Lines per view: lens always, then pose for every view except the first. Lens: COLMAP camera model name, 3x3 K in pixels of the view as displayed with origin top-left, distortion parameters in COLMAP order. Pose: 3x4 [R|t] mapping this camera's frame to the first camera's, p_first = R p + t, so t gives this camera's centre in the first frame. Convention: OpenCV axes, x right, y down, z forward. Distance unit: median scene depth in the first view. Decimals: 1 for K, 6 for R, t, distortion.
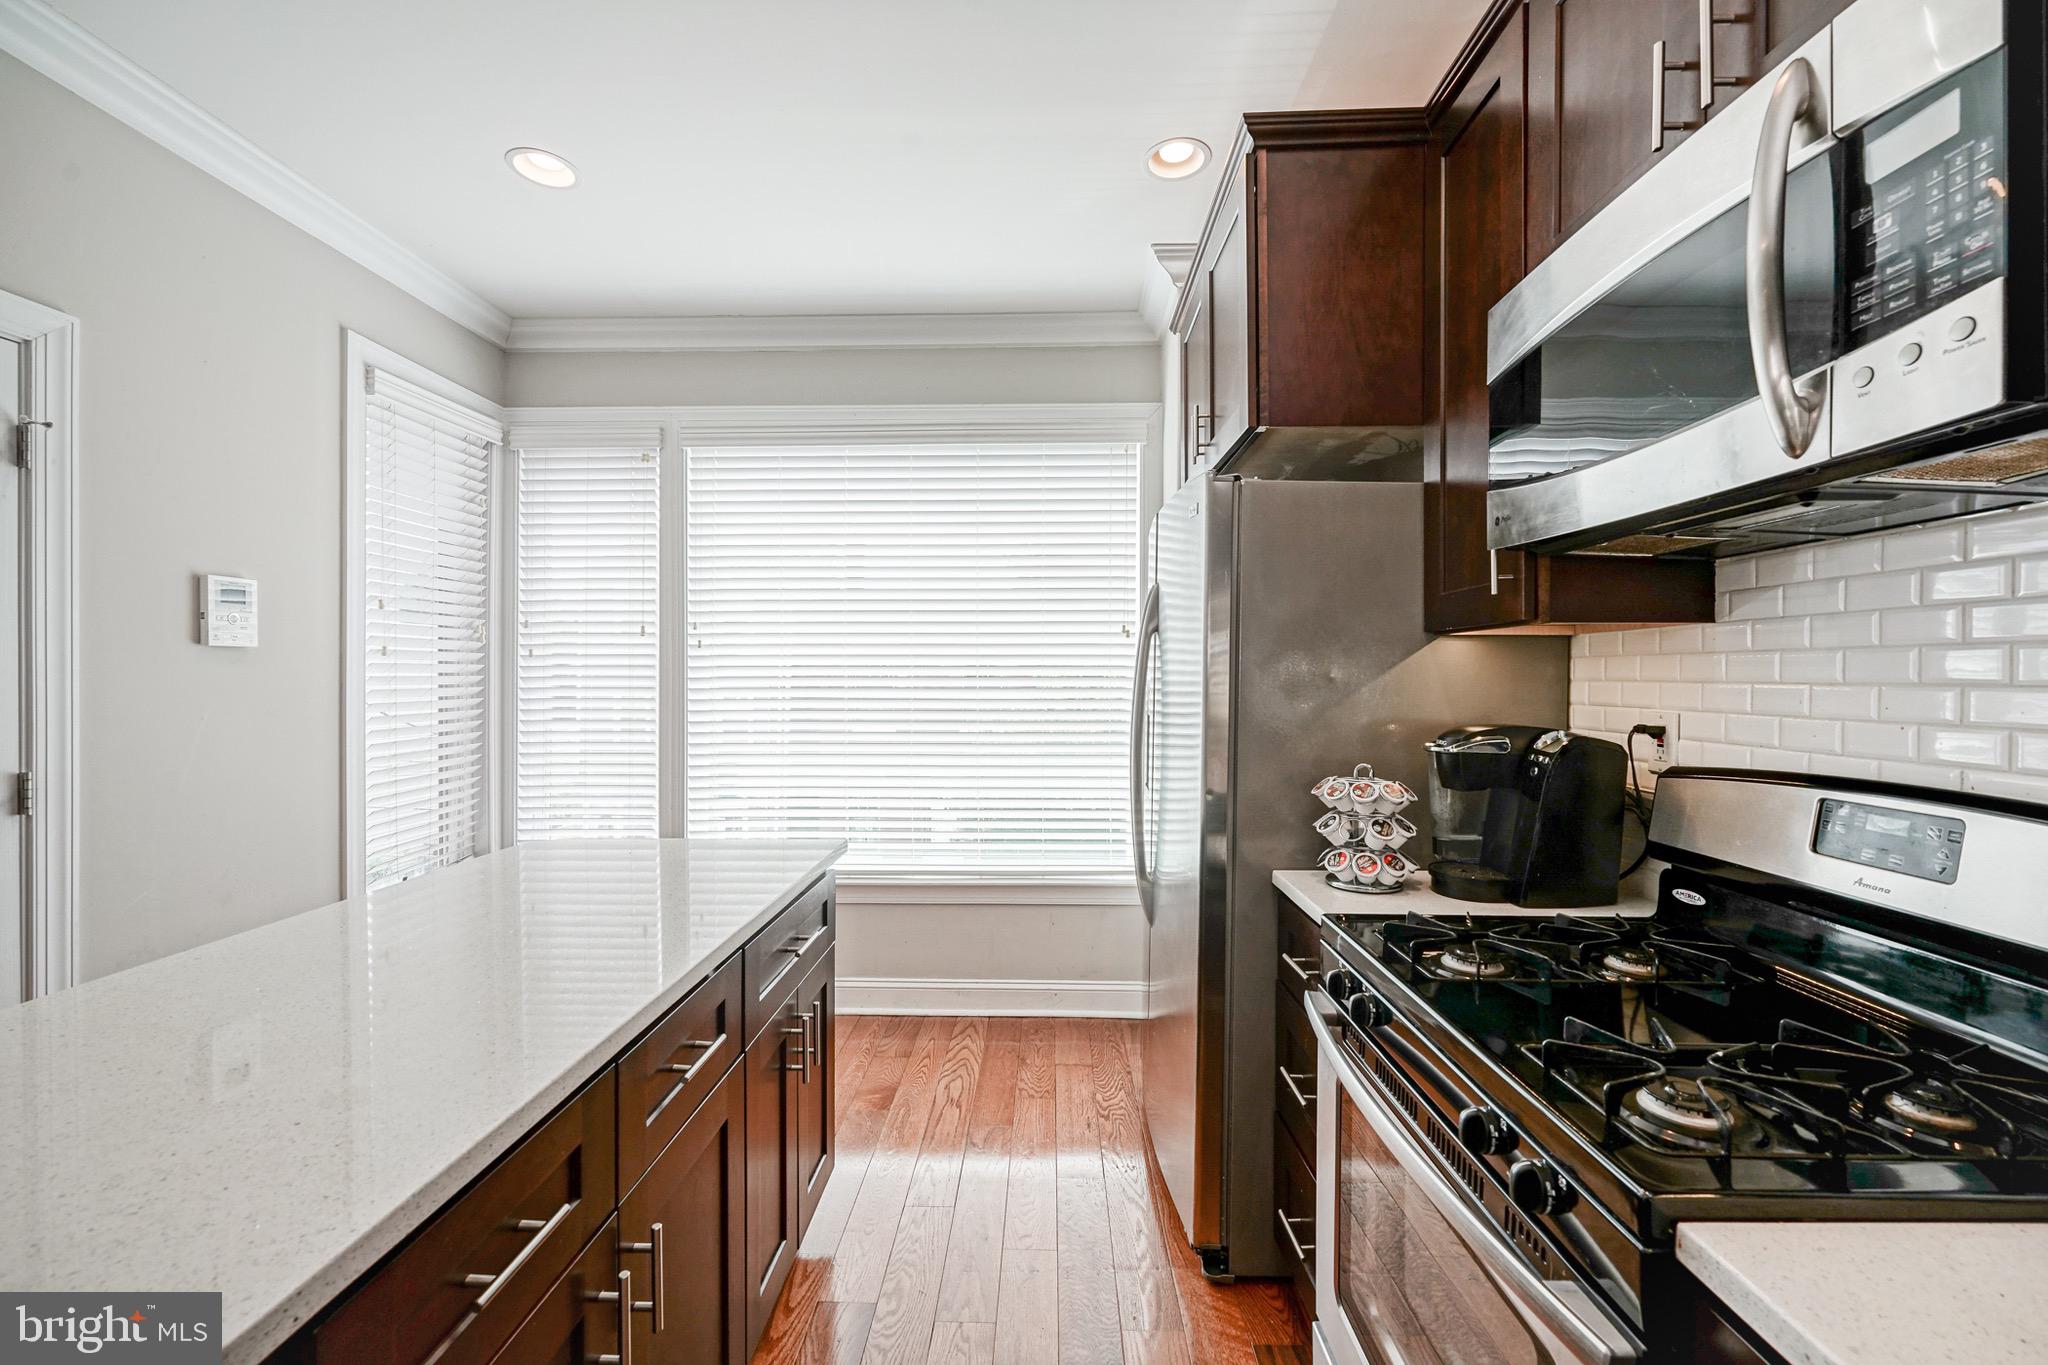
lens RADIAL K [[834.5, 0, 1024.5], [0, 834.5, 678.6], [0, 0, 1]] dist [-0.000611, -0.000107]
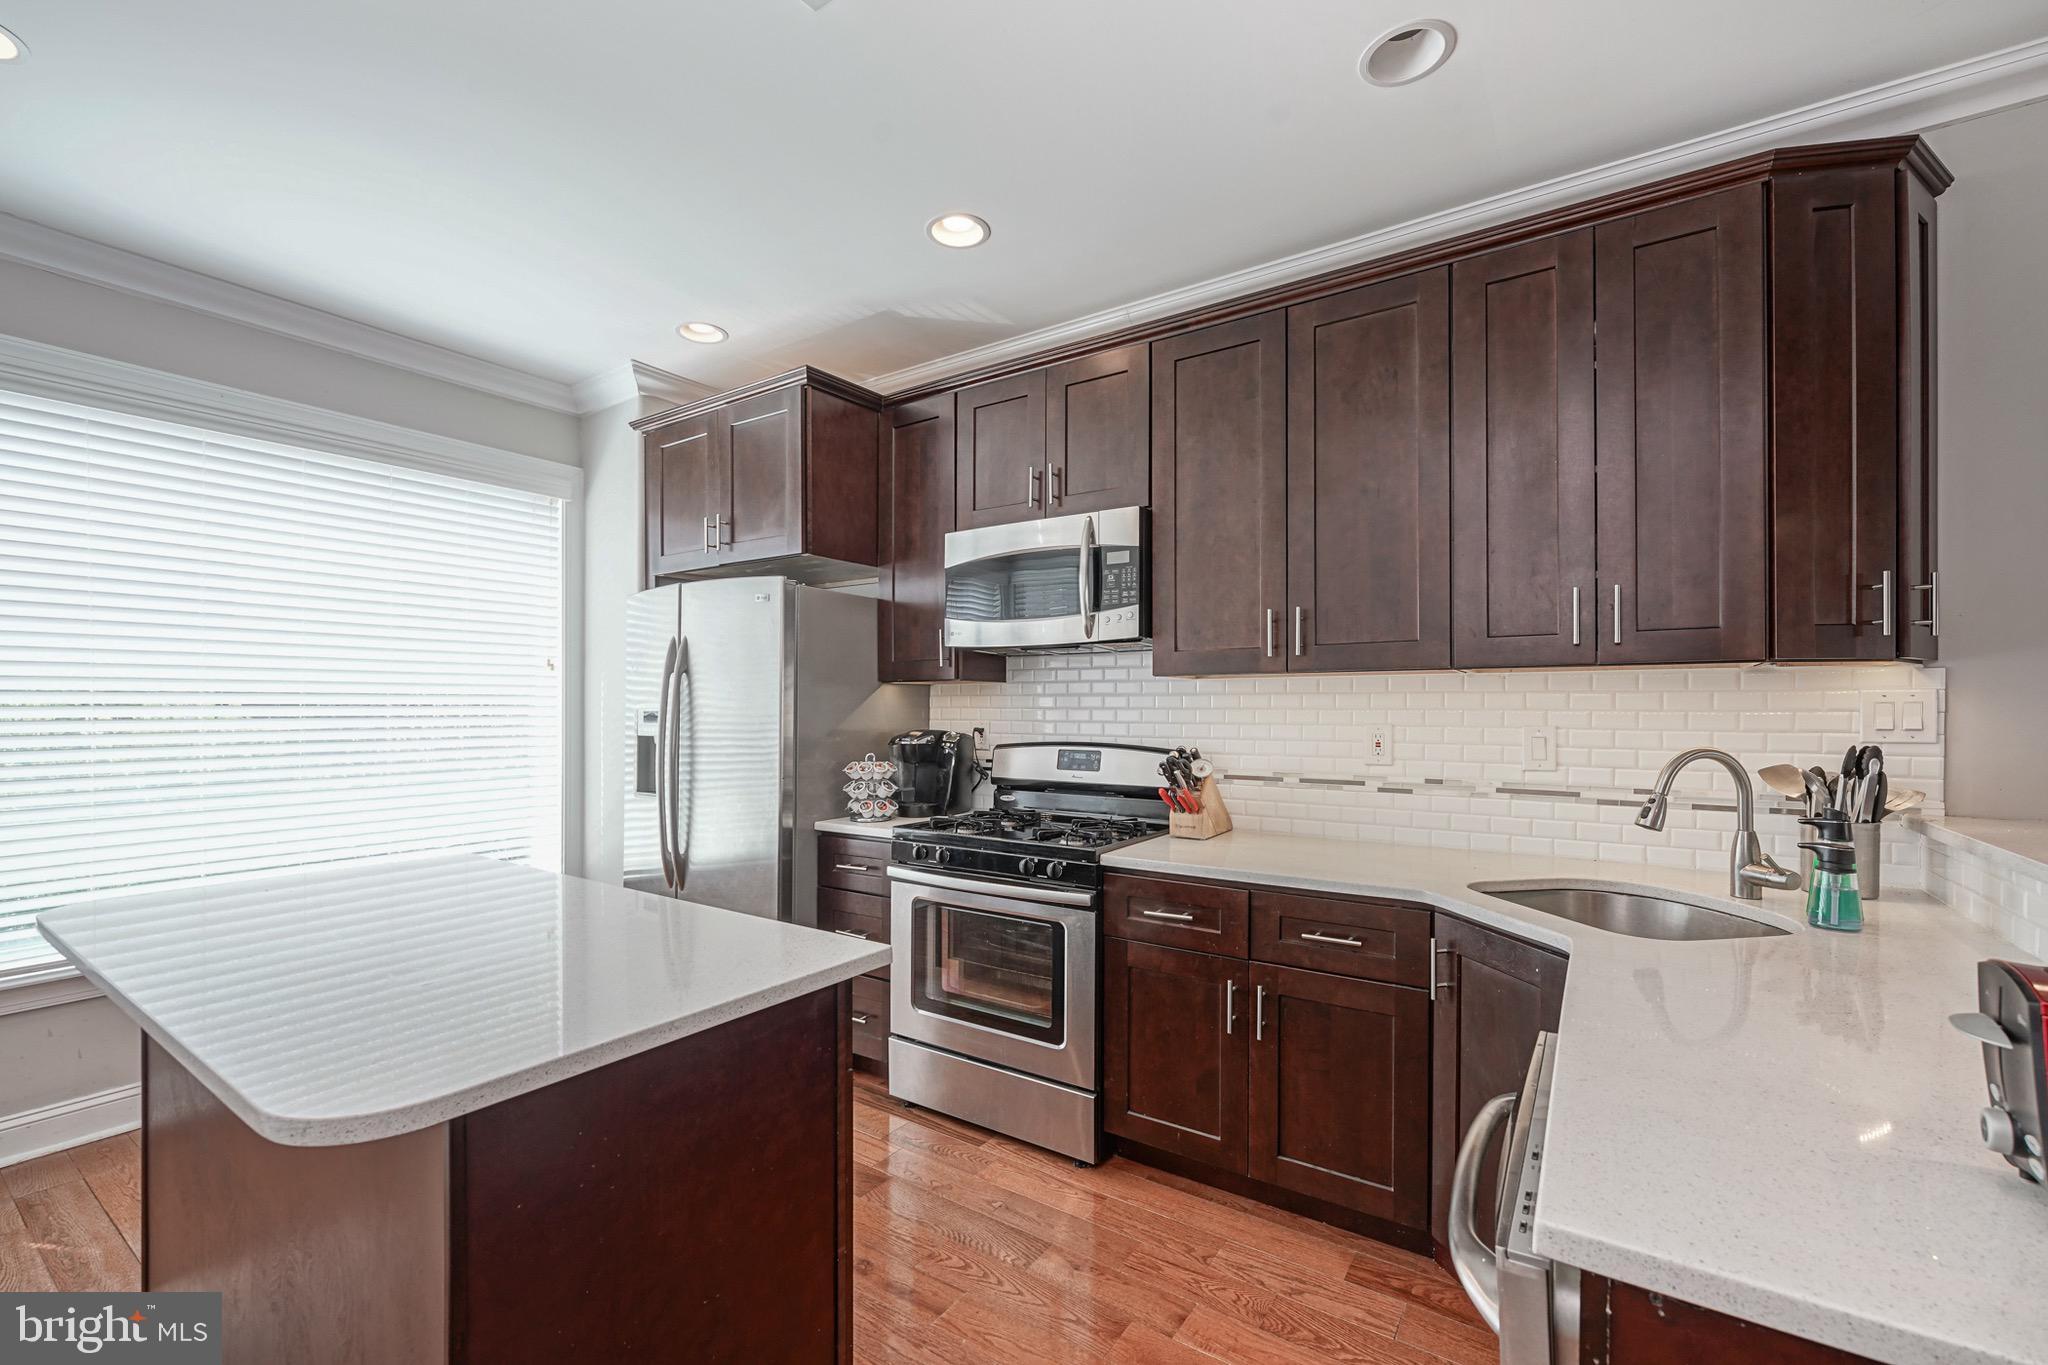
lens RADIAL K [[836.5, 0, 1013.7], [0, 836.5, 698.2], [0, 0, 1]] dist [-0.000046, 0.000103]
pose [[0.531655, 0.003900, 0.846952, -0.948452], [0.002873, 0.999975, -0.006409, -0.006440], [-0.846956, 0.005841, 0.531630, -0.229767]]
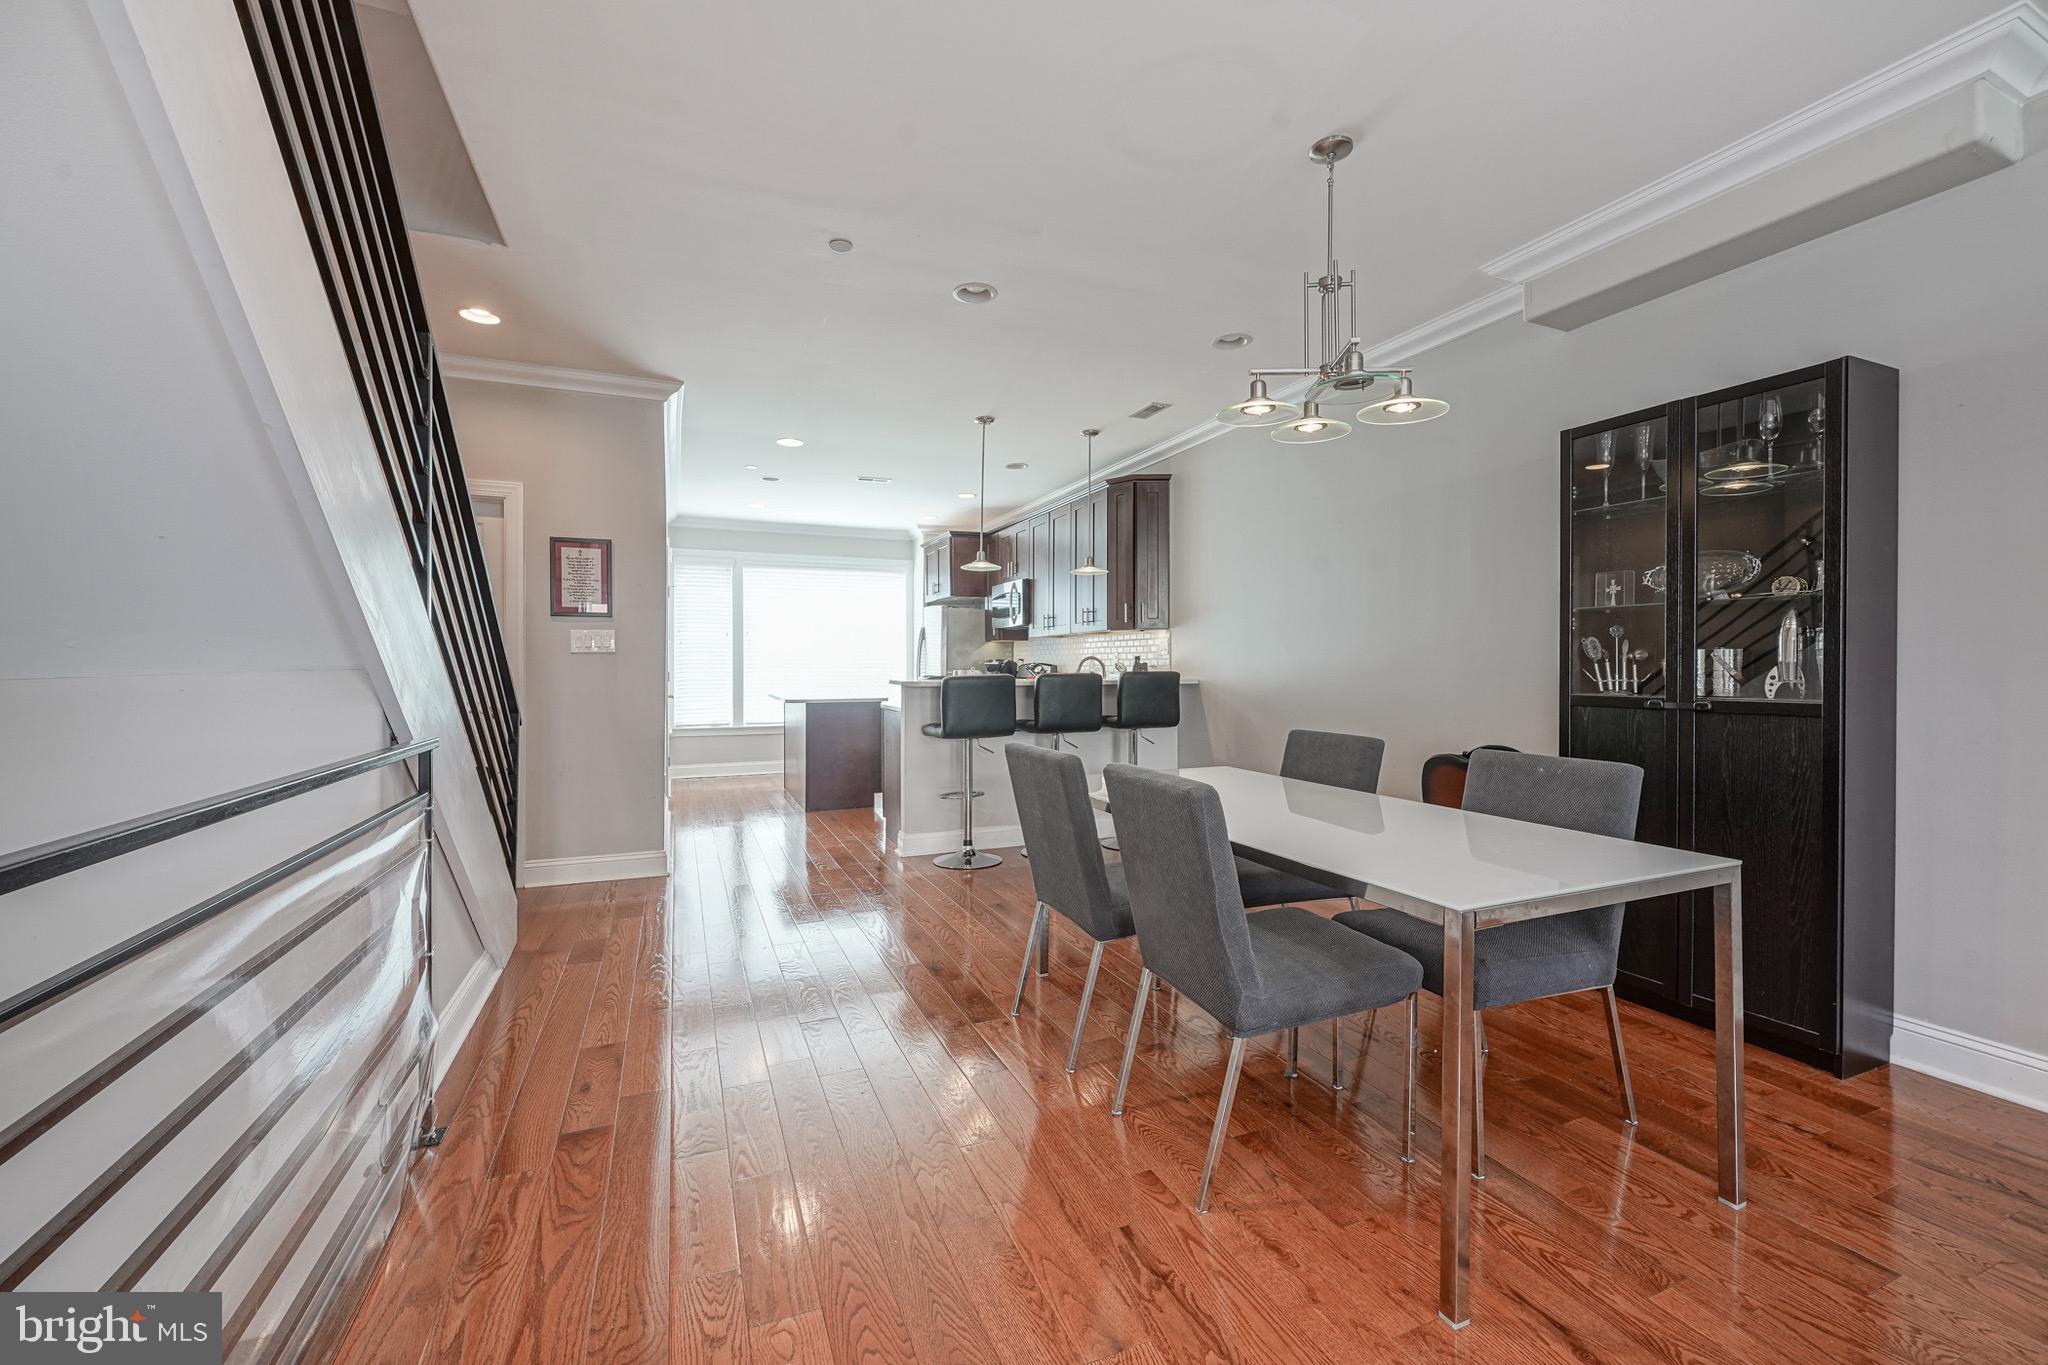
lens RADIAL K [[816.5, 0, 1016.2], [0, 816.5, 666.4], [0, 0, 1]] dist [-0.017633, -0.000075]
pose [[0.911905, -0.003300, 0.410389, -1.336550], [0.003566, 0.999994, 0.000119, 0.095113], [-0.410386, 0.001355, 0.911911, -3.489433]]
